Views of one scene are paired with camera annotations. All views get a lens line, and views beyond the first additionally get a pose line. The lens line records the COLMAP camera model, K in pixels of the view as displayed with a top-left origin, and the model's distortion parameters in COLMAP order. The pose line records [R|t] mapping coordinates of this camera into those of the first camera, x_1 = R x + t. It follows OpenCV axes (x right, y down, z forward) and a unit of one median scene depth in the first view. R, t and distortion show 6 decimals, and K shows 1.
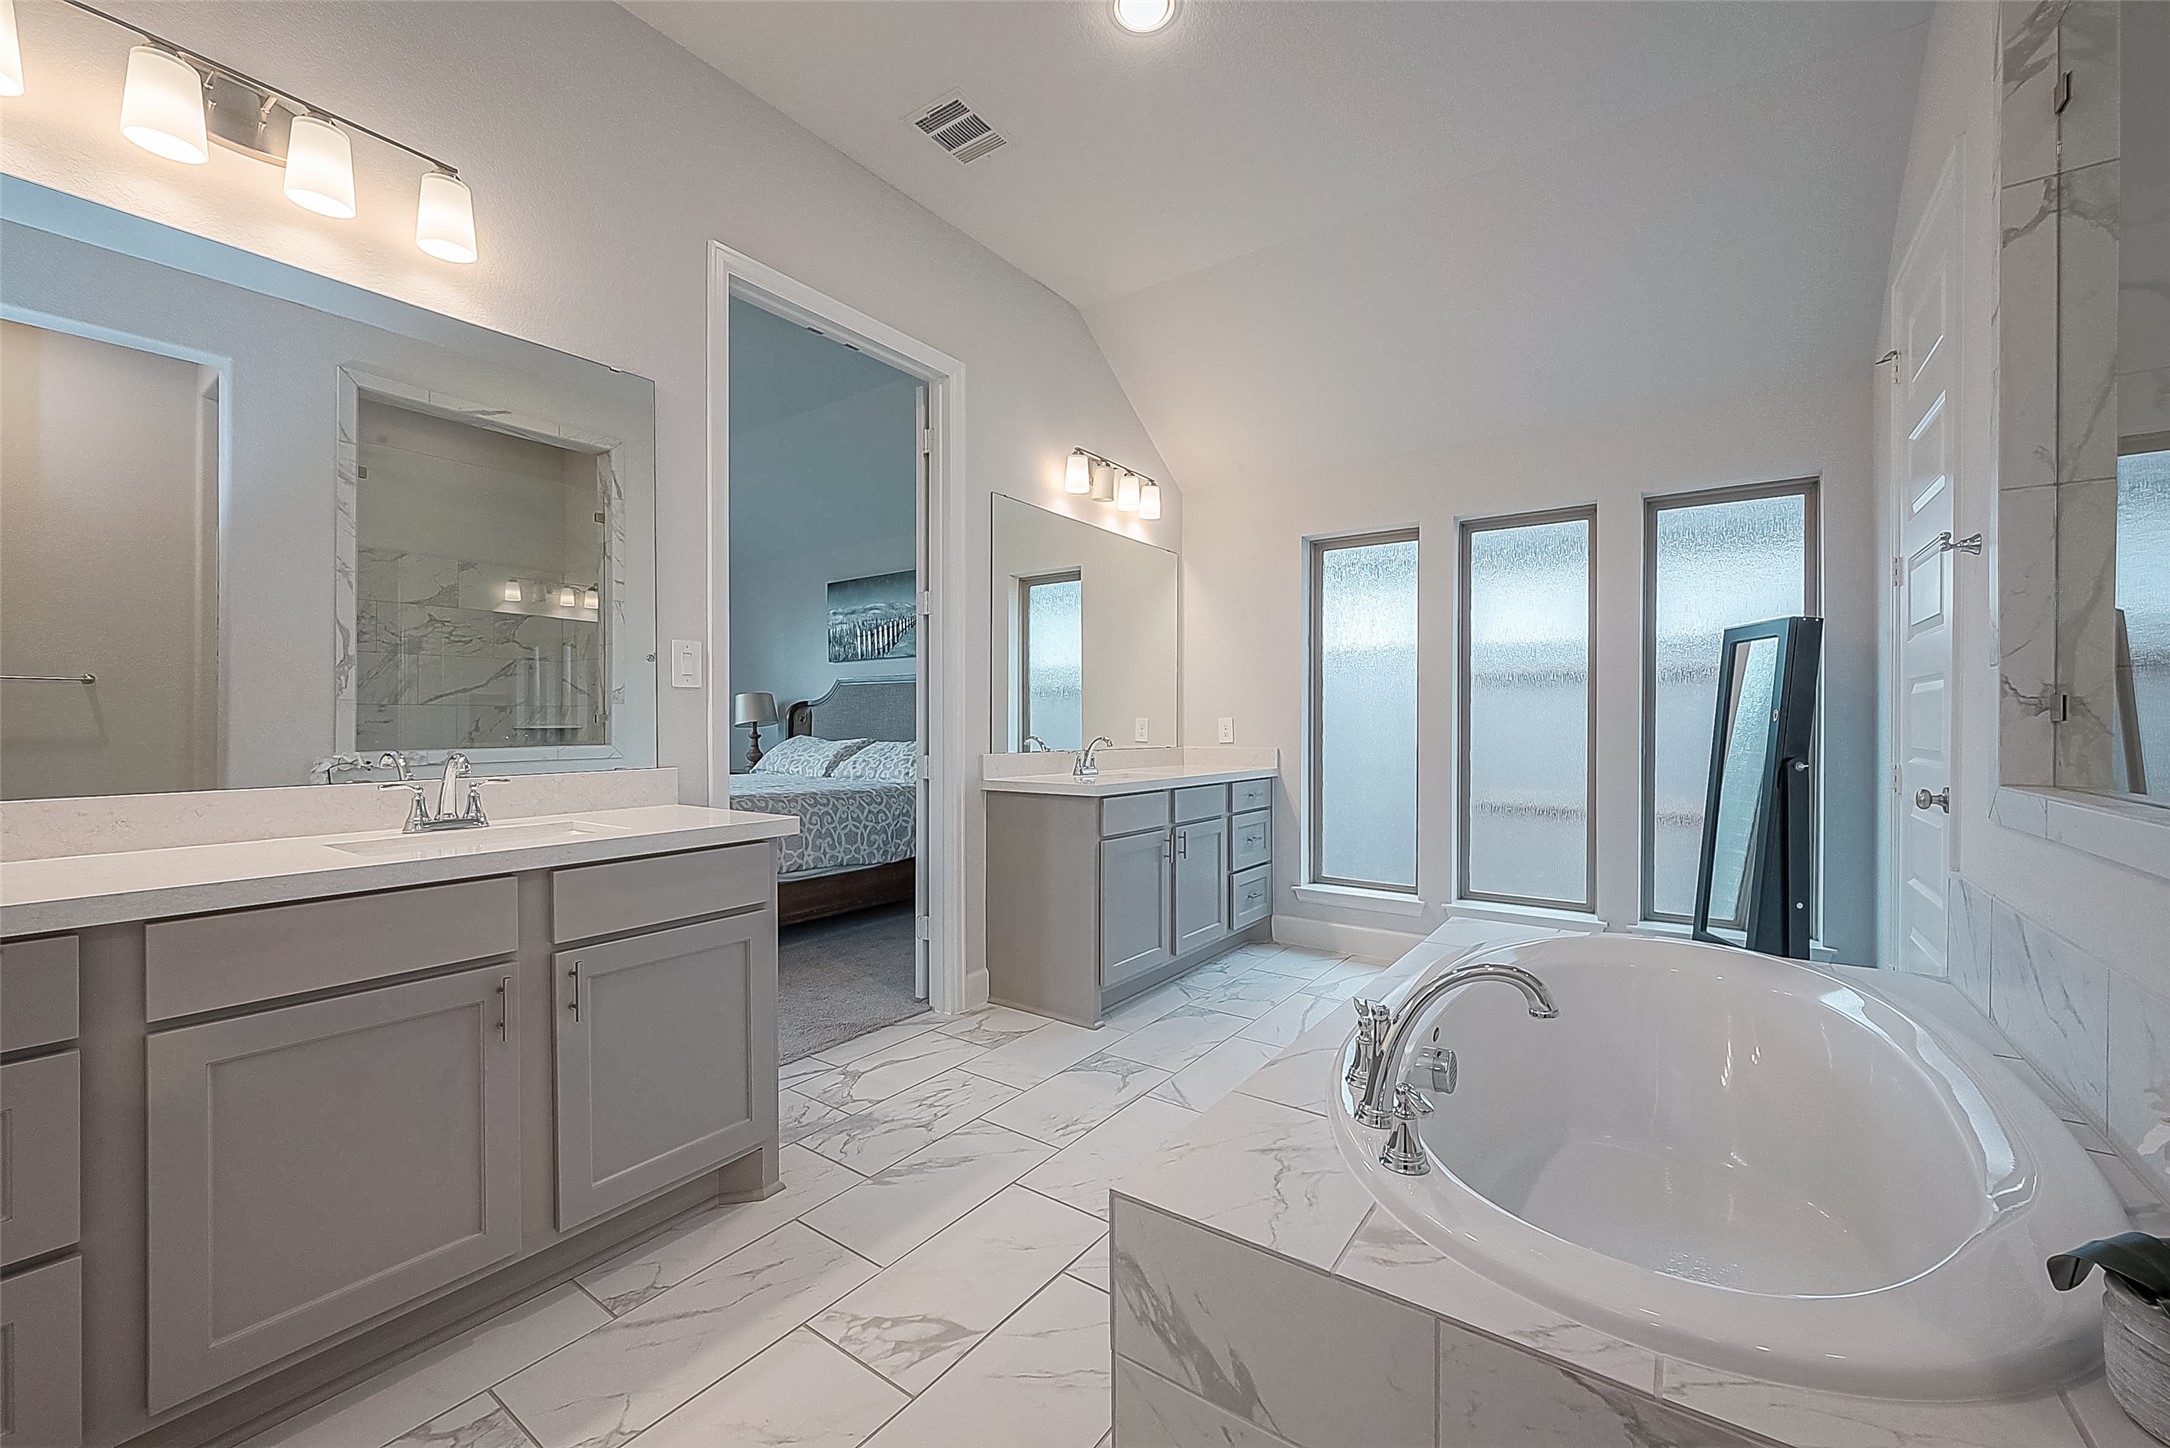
lens RADIAL K [[853.9, 0, 1085.6], [0, 853.9, 726.5], [0, 0, 1]] dist [-0.001801, 0.000267]
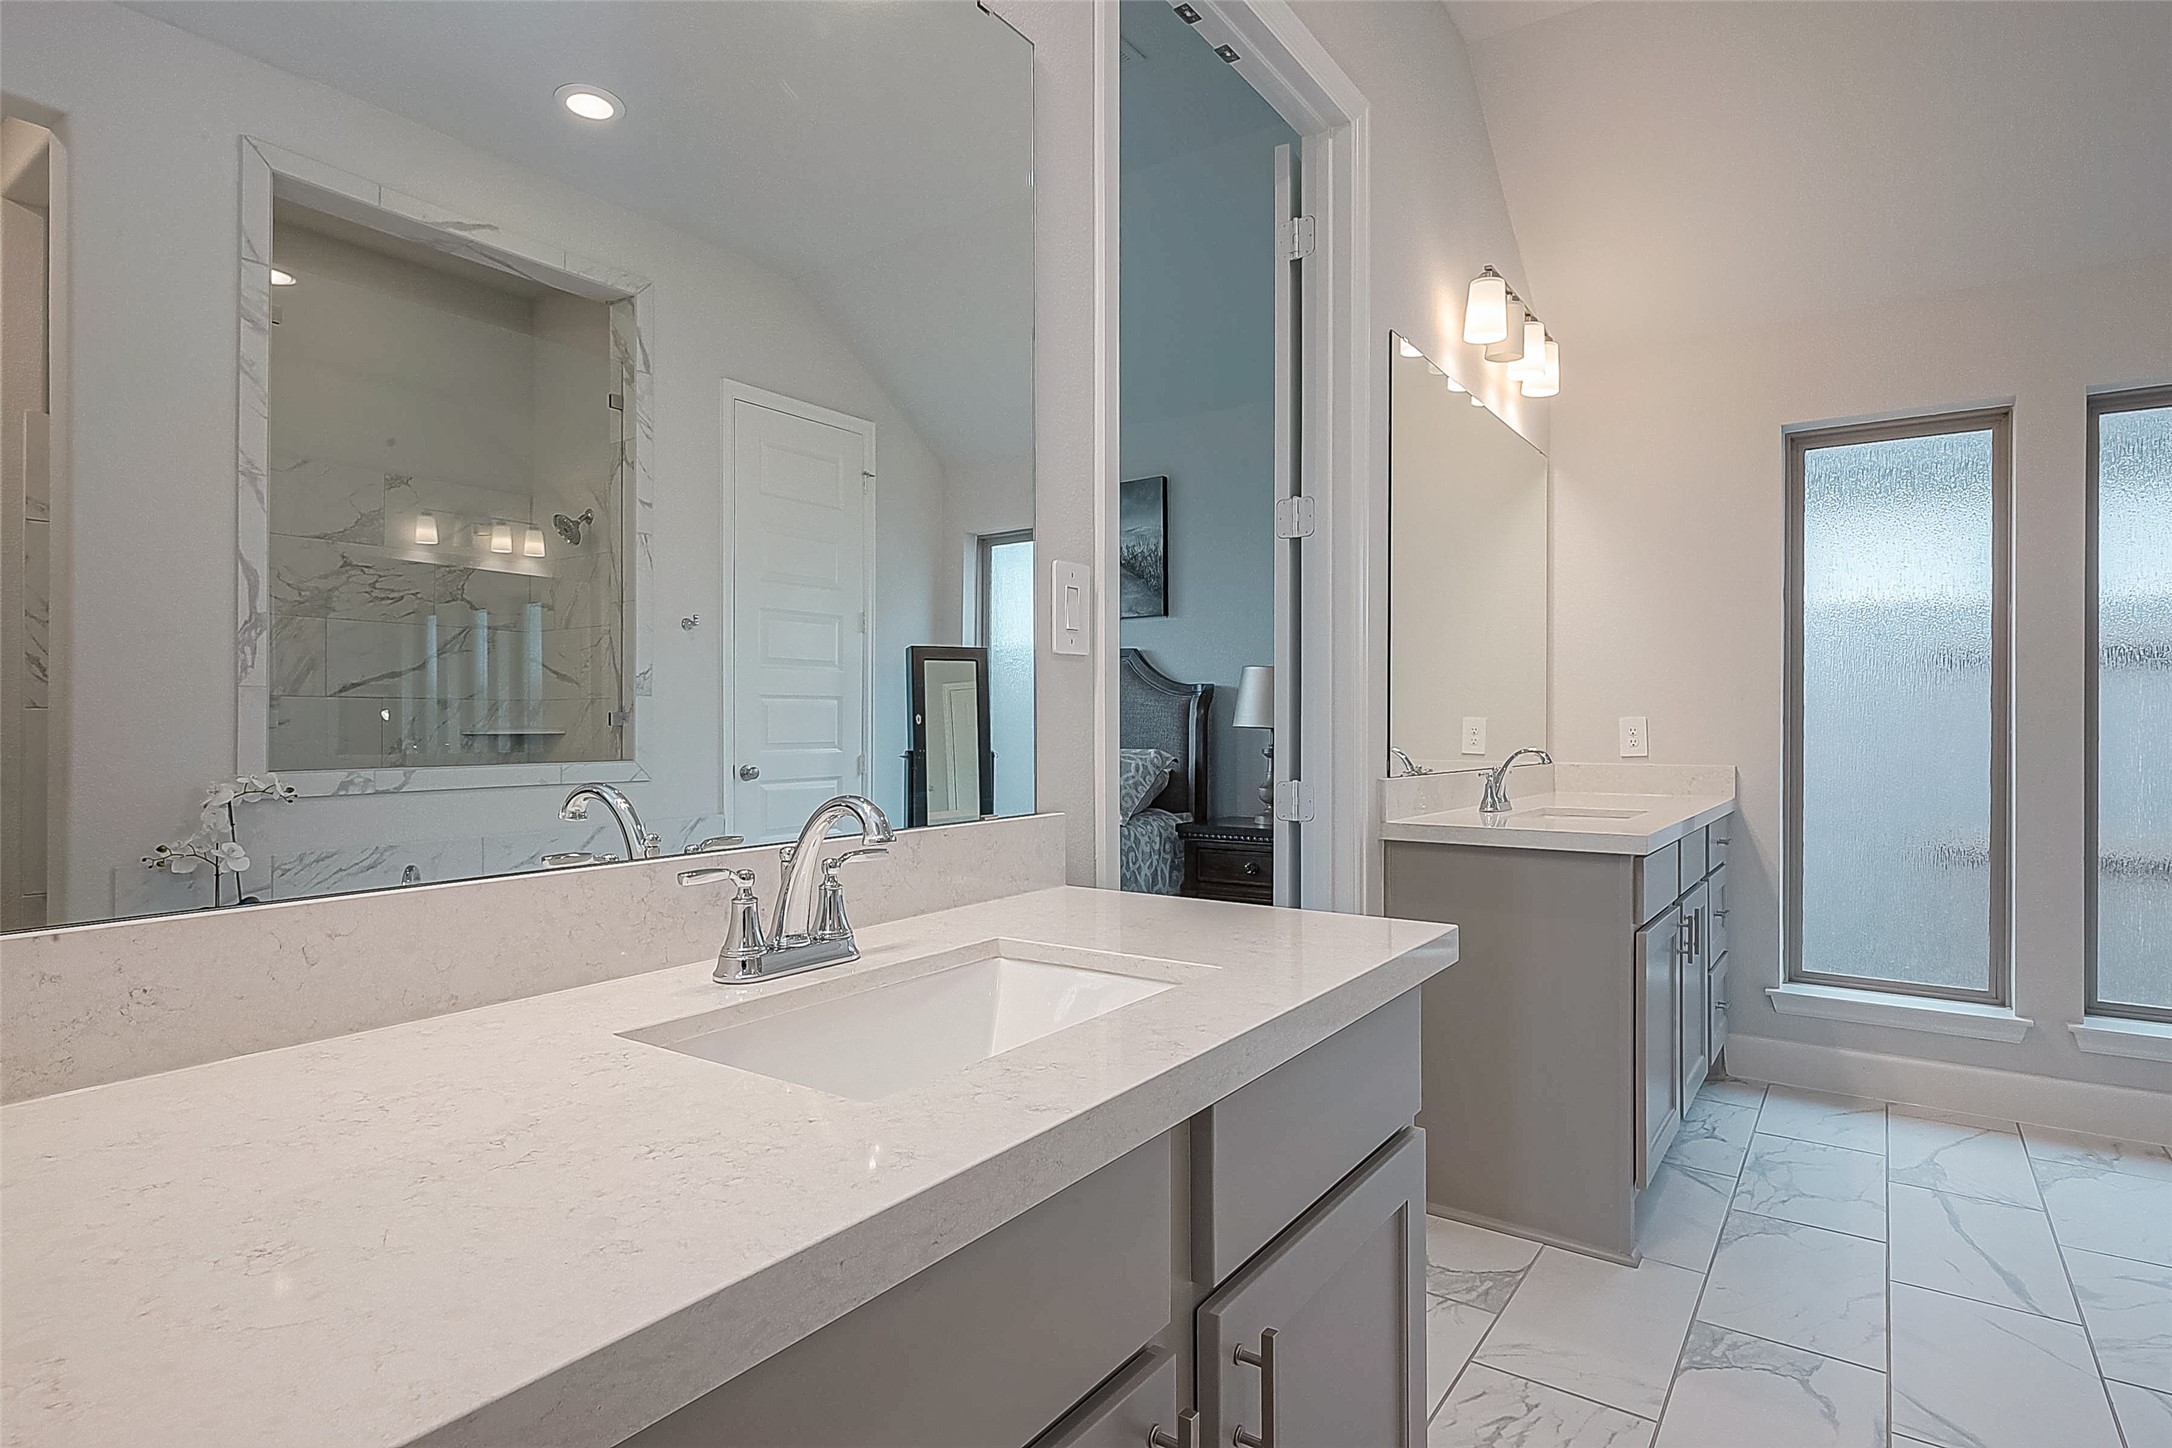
lens RADIAL K [[1127.9, 0, 1078.7], [0, 1127.9, 726.4], [0, 0, 1]] dist [-0.004610, 0.000331]
pose [[0.999992, 0.000185, 0.003886, -0.228911], [-0.000169, 0.999991, -0.004294, 0.000226], [-0.003887, 0.004294, 0.999983, 0.160752]]
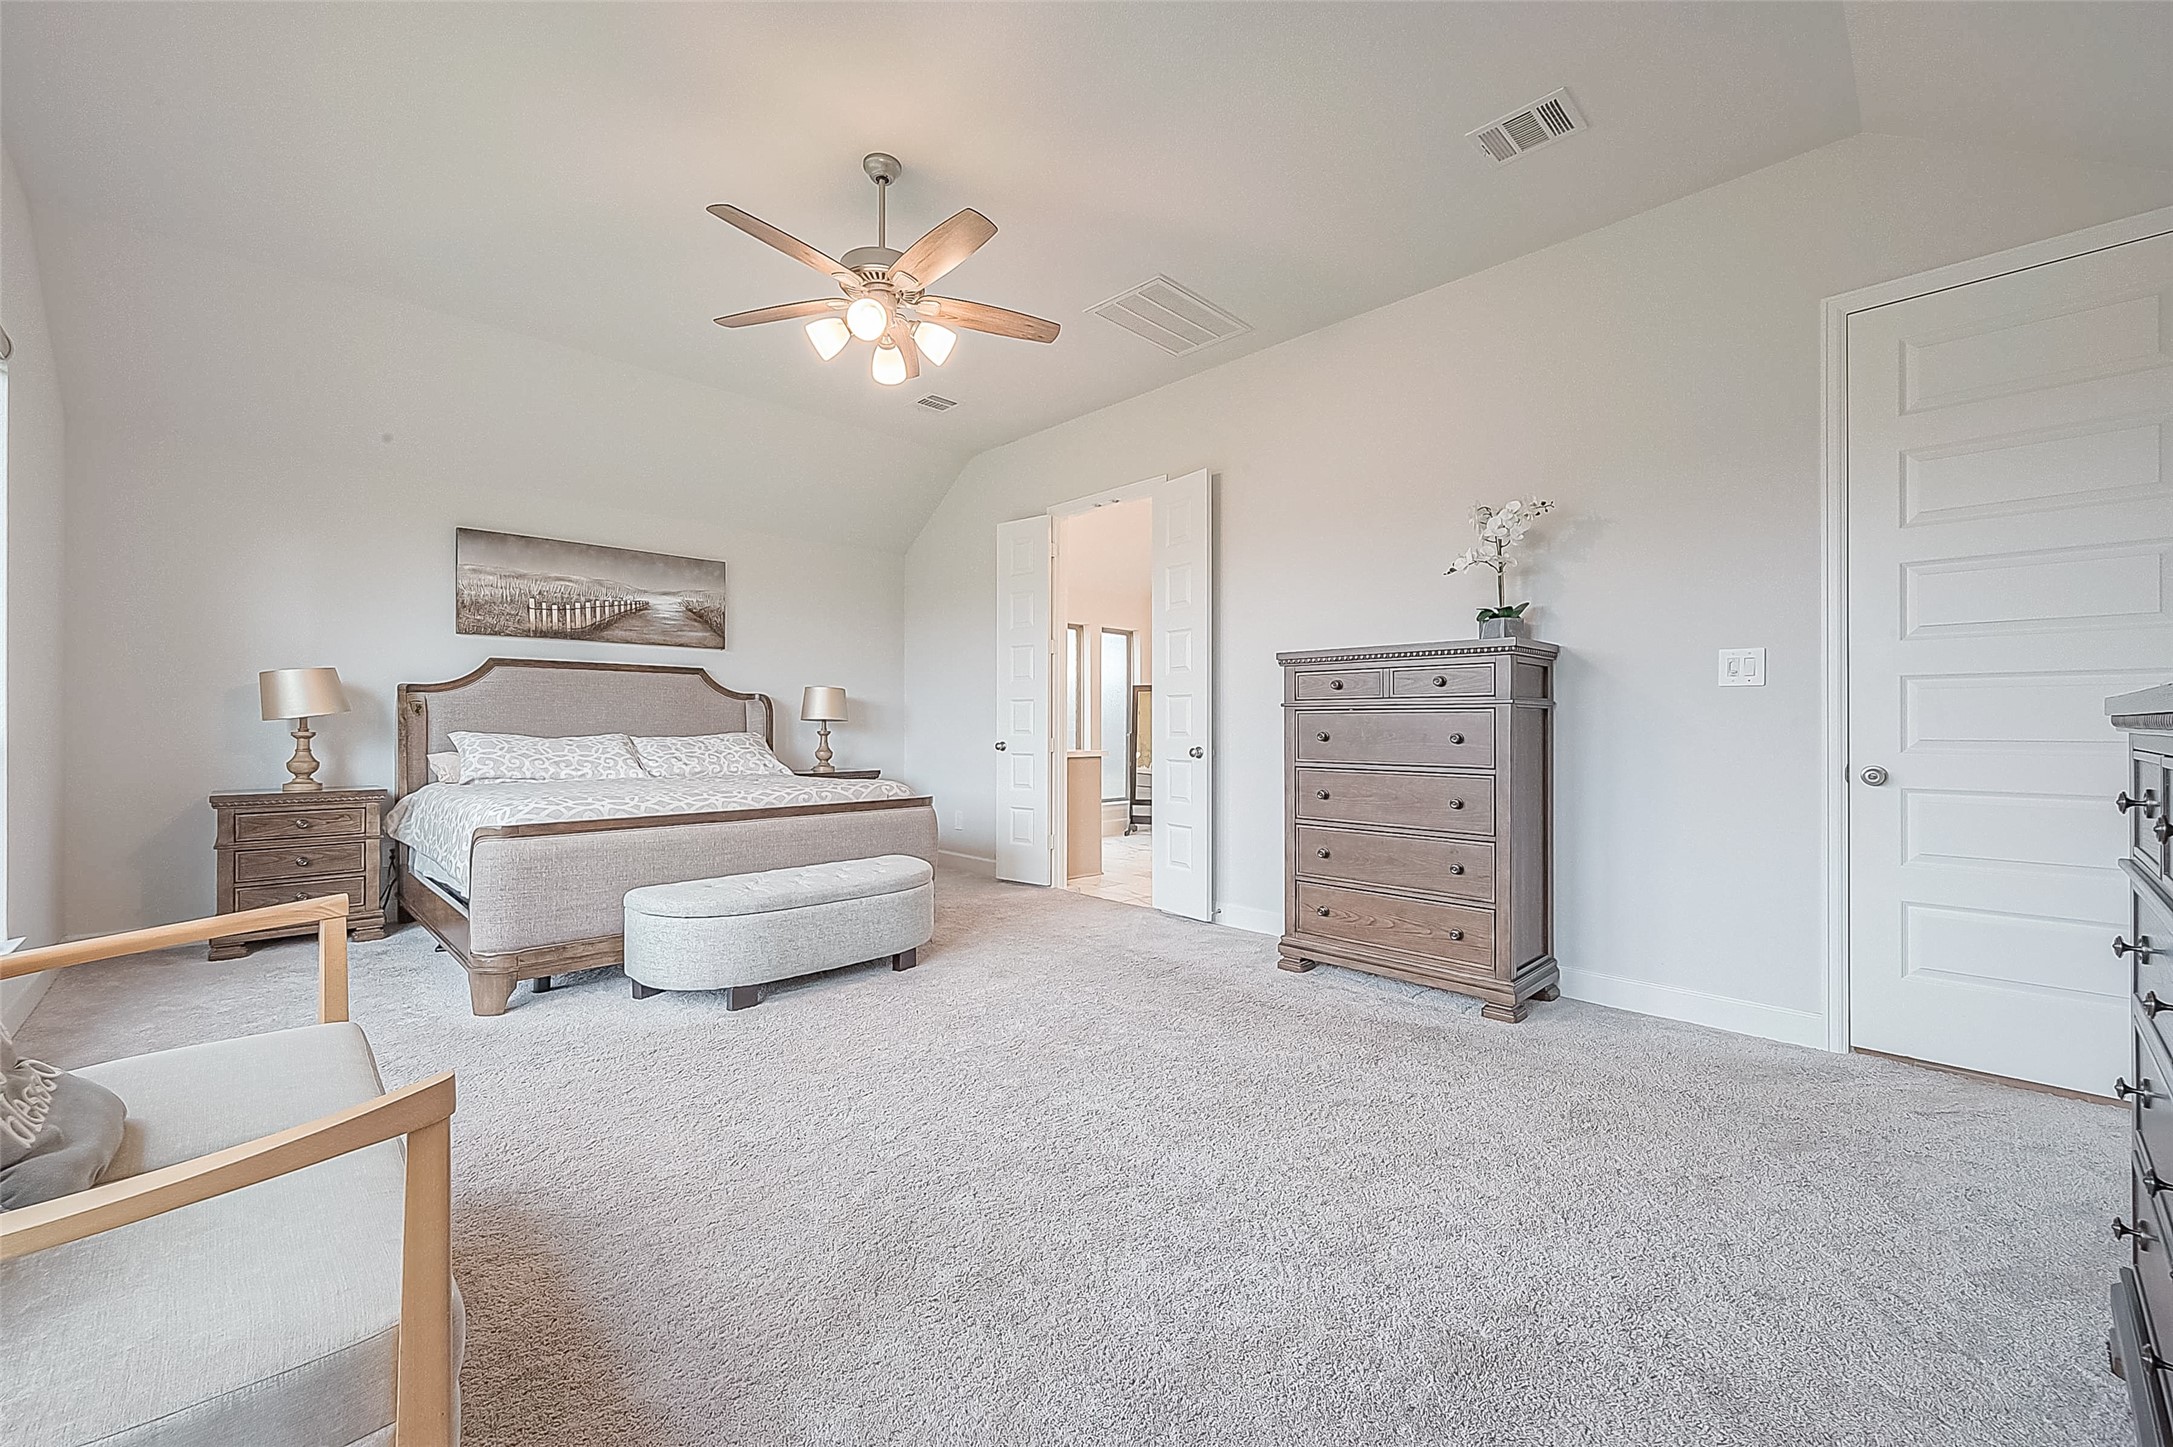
lens RADIAL K [[855.1, 0, 1092.4], [0, 855.1, 720.7], [0, 0, 1]] dist [-0.001801, 0.000267]
pose [[0.149850, 0.002633, 0.988705, -1.743488], [0.000239, 0.999996, -0.002700, 0.006597], [-0.988709, 0.000641, 0.149849, 0.622053]]
